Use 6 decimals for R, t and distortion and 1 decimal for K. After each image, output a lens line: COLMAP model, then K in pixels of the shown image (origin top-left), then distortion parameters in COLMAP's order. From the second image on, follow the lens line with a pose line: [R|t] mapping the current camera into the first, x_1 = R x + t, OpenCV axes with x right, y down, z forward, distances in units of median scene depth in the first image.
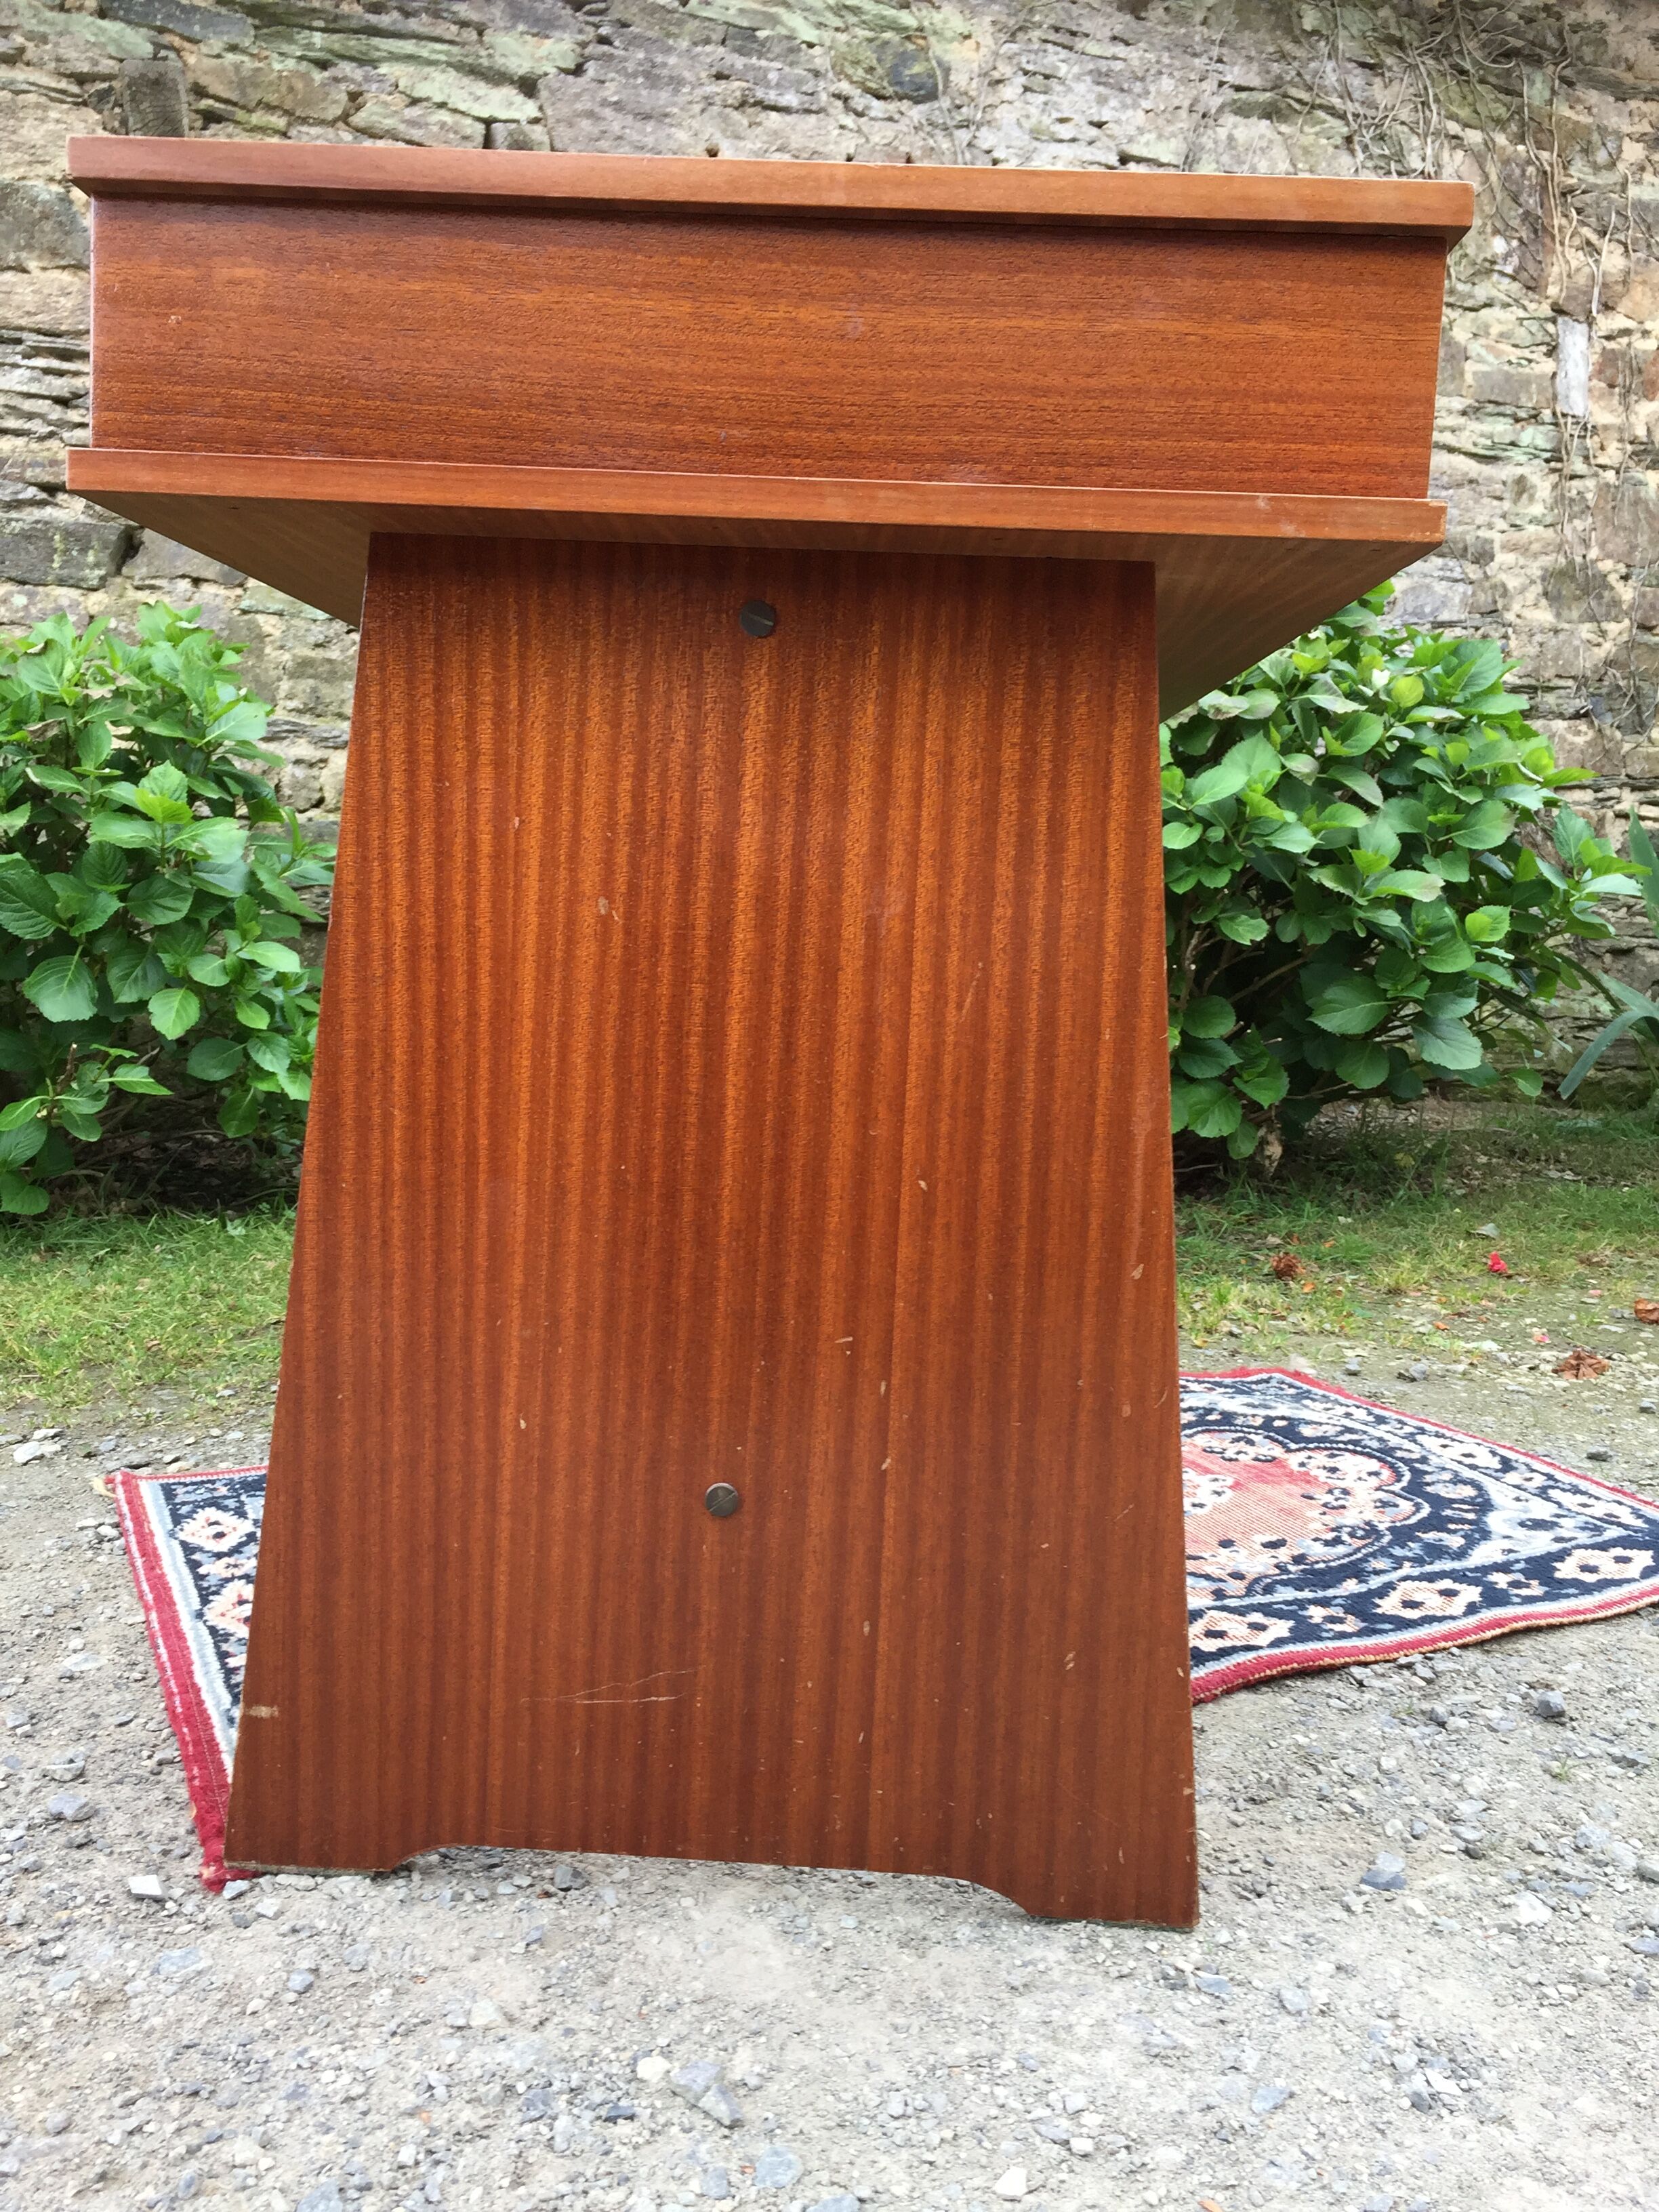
lens RADIAL K [[1888.6, 0, 837.8], [0, 1888.6, 1076.7], [0, 0, 1]] dist [0.081143, -0.121537]
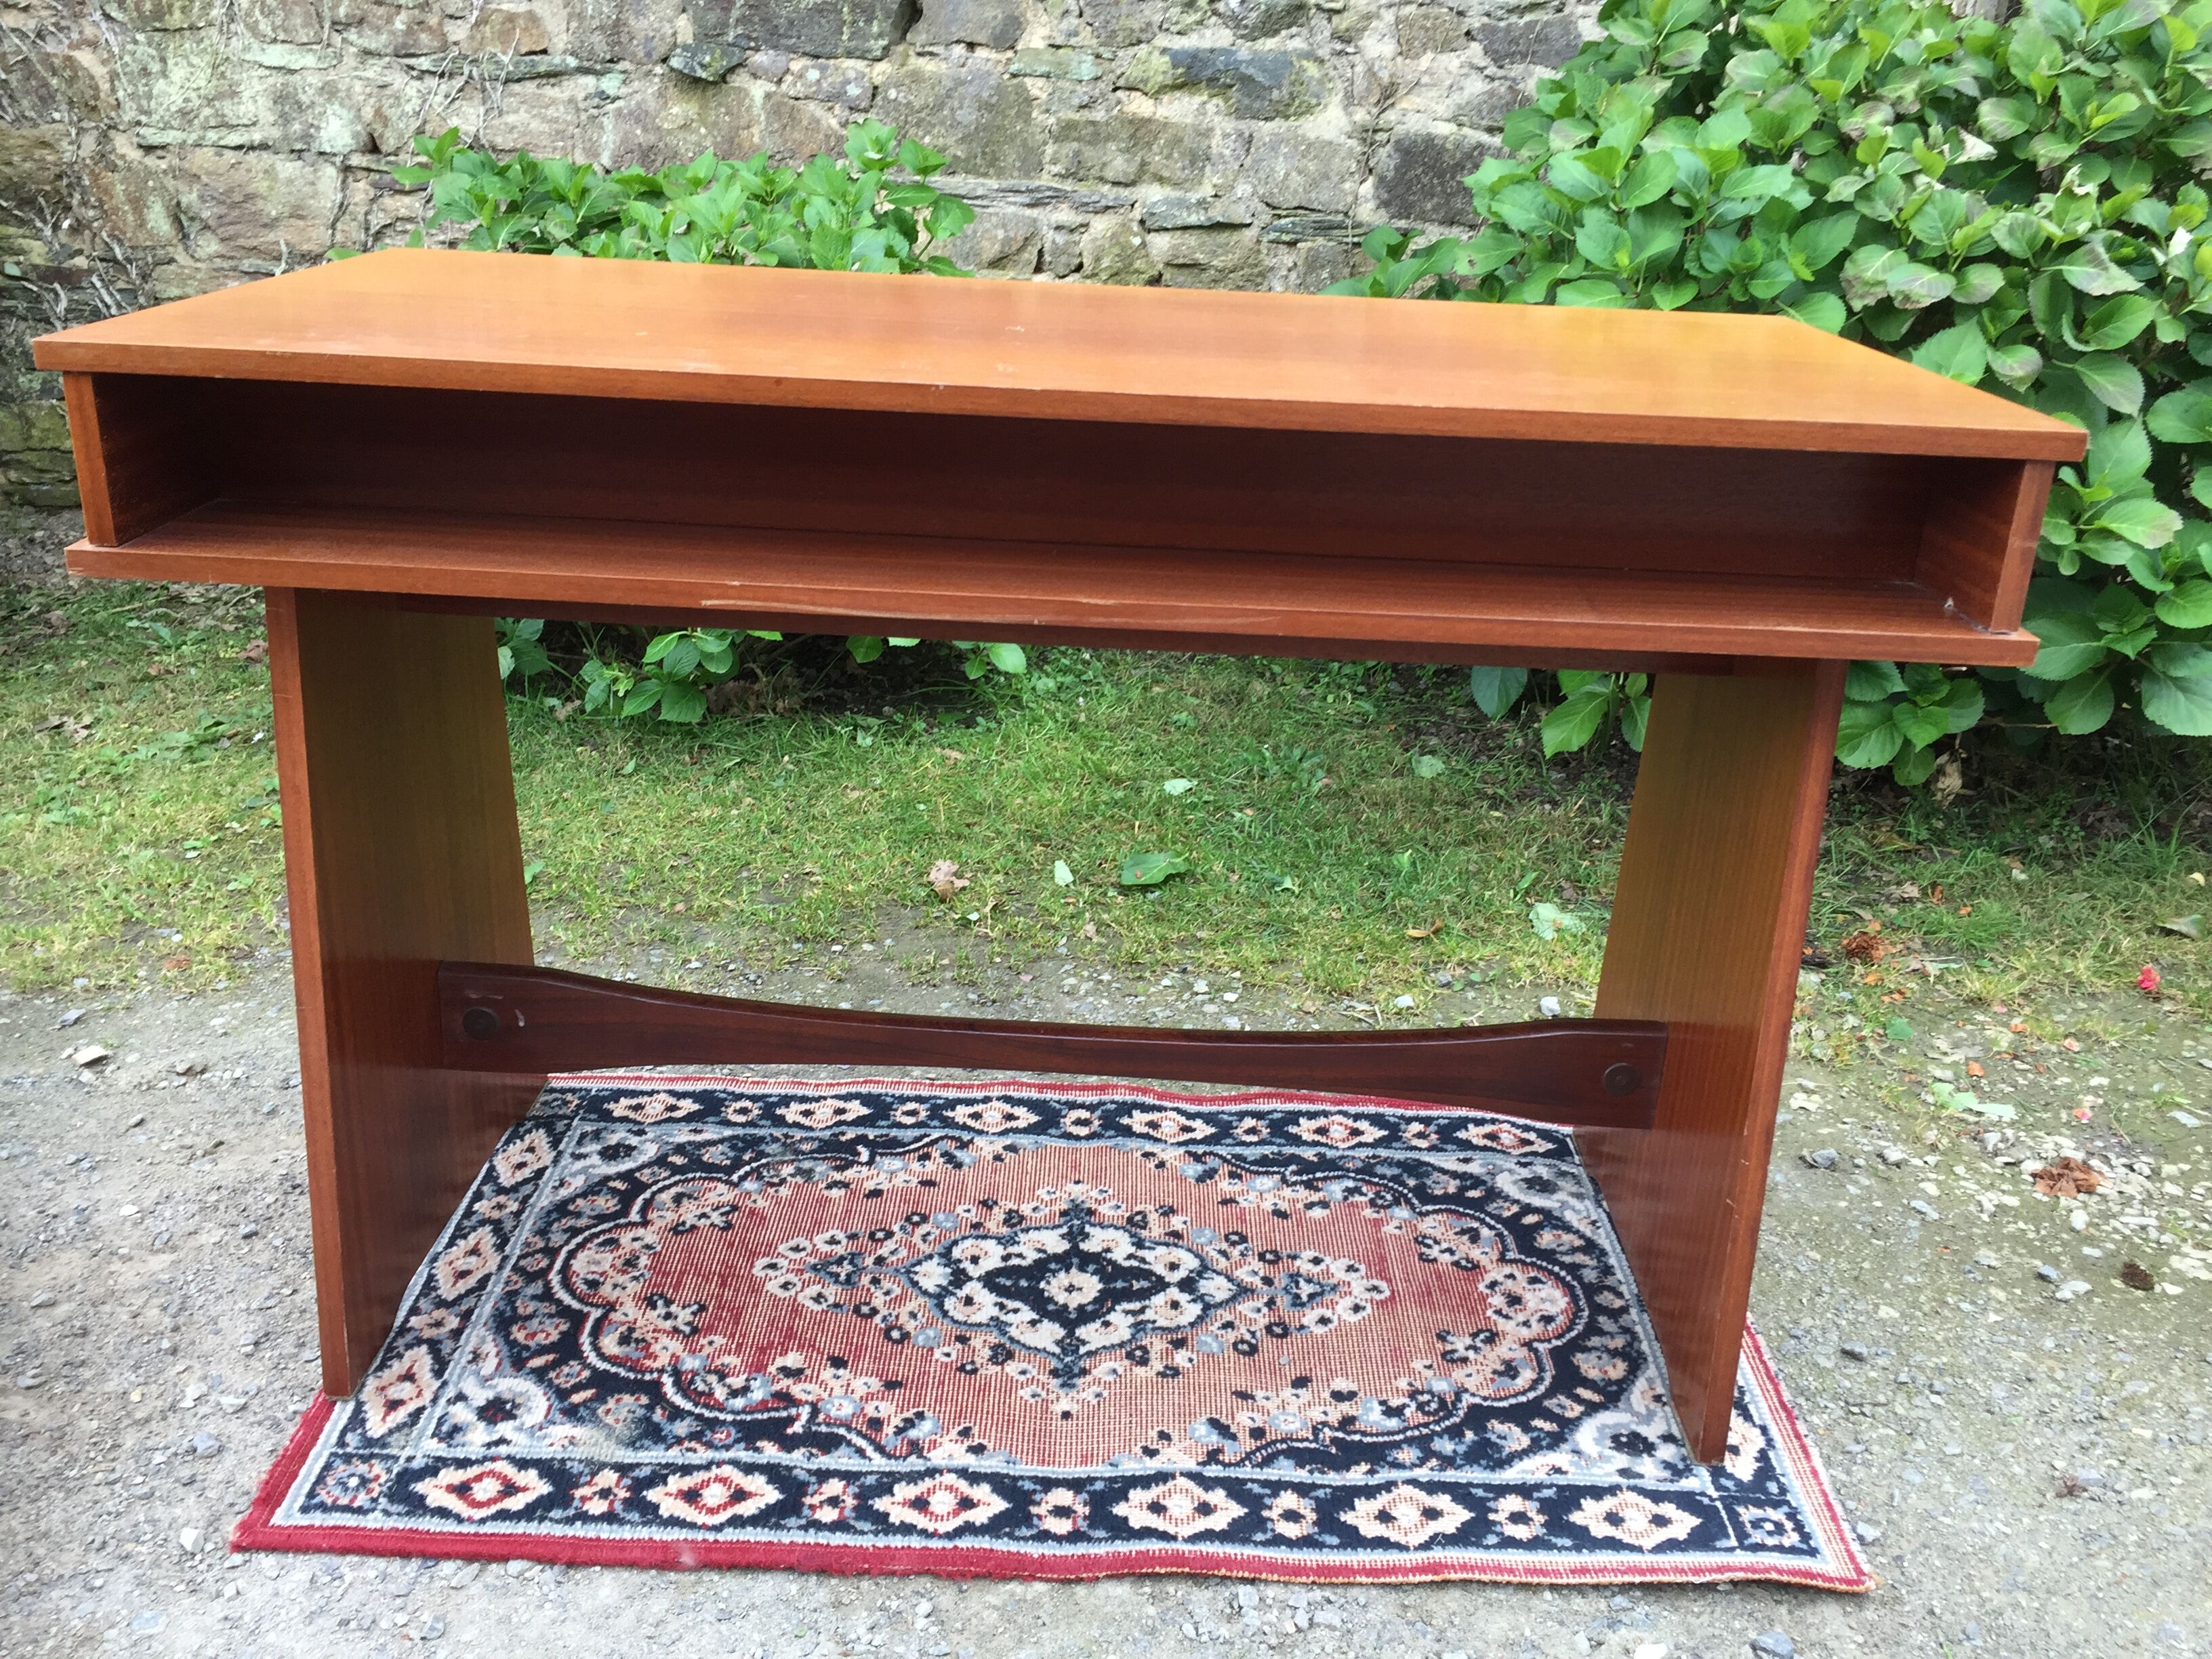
lens RADIAL K [[1888.6, 0, 1110.9], [0, 1888.6, 807.5], [0, 0, 1]] dist [0.081143, -0.121537]
pose [[0.894712, 0.174953, -0.410952, 0.233524], [-0.057654, 0.957632, 0.282165, -0.167734], [0.442907, -0.228763, 0.866892, 0.053335]]
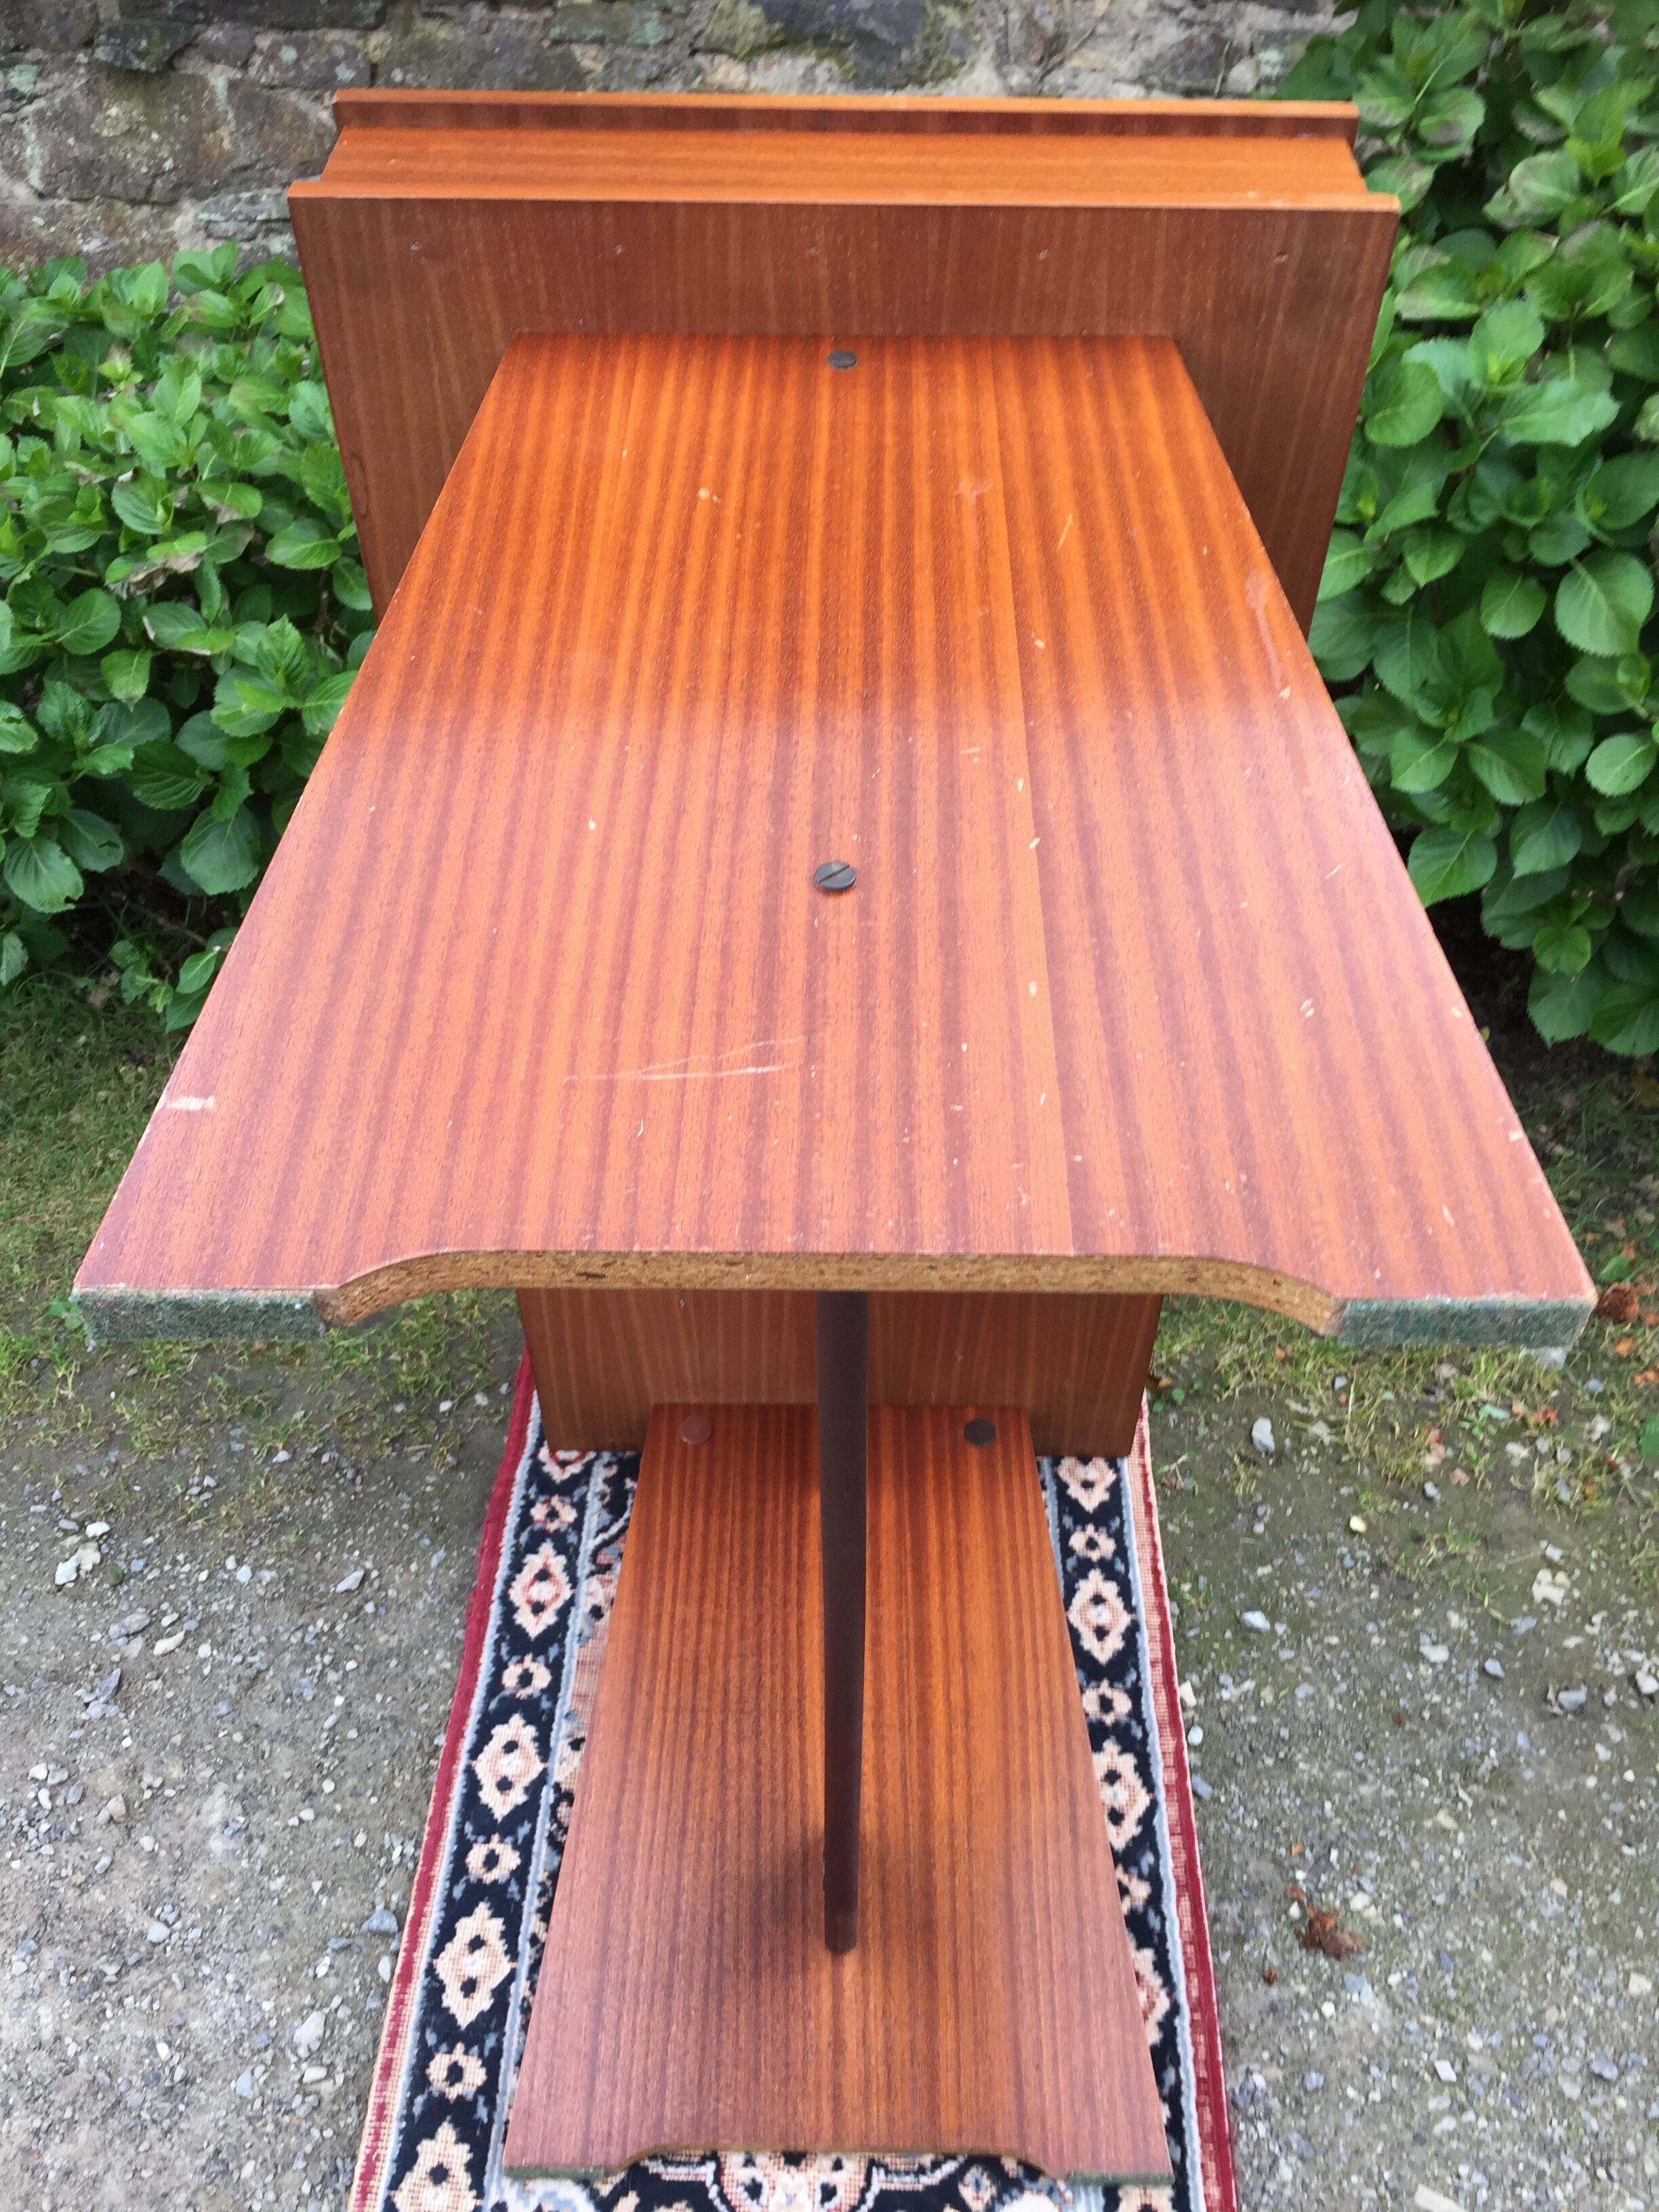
lens RADIAL K [[1888.6, 0, 837.8], [0, 1888.6, 1076.7], [0, 0, 1]] dist [0.081143, -0.121537]
pose [[0.917880, 0.239856, -0.316172, 0.140990], [-0.015404, 0.817622, 0.575549, -0.365569], [0.396558, -0.523414, 0.754174, 0.262441]]
